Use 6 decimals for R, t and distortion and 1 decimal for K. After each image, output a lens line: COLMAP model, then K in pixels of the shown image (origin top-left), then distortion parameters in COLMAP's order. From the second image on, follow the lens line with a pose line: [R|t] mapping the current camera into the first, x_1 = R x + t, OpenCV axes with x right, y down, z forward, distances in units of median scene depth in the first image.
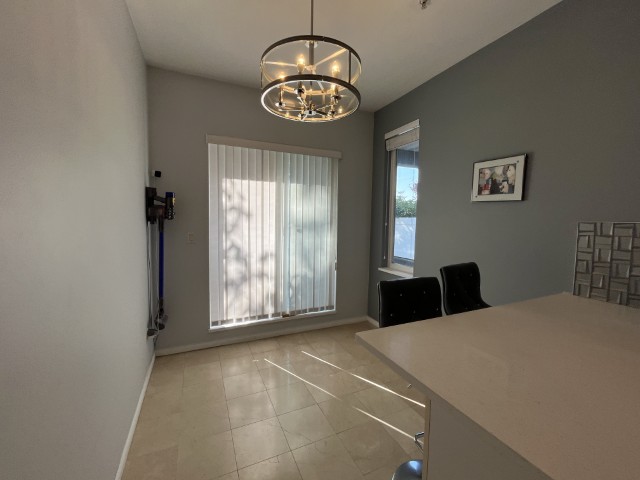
lens RADIAL K [[260.8, 0, 319.4], [0, 260.8, 235.4], [0, 0, 1]] dist [-0.003478, 0.000203]
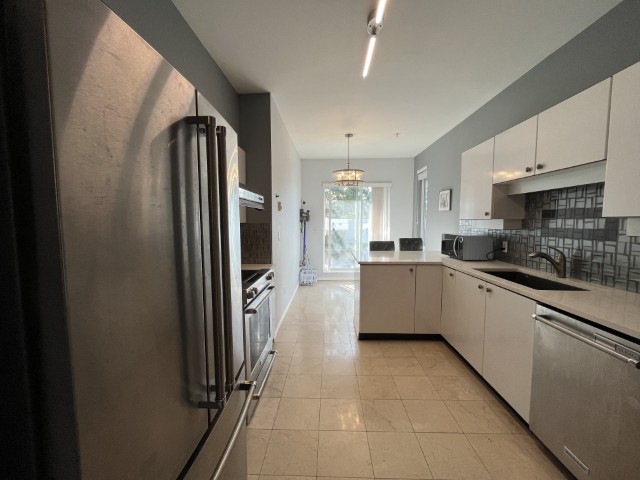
lens RADIAL K [[260.8, 0, 322.2], [0, 260.8, 241.3], [0, 0, 1]] dist [-0.003478, 0.000203]
pose [[0.880631, 0.023492, -0.473221, 0.697335], [-0.021522, 0.999722, 0.009579, 0.097216], [0.473314, 0.001749, 0.880892, -1.077978]]
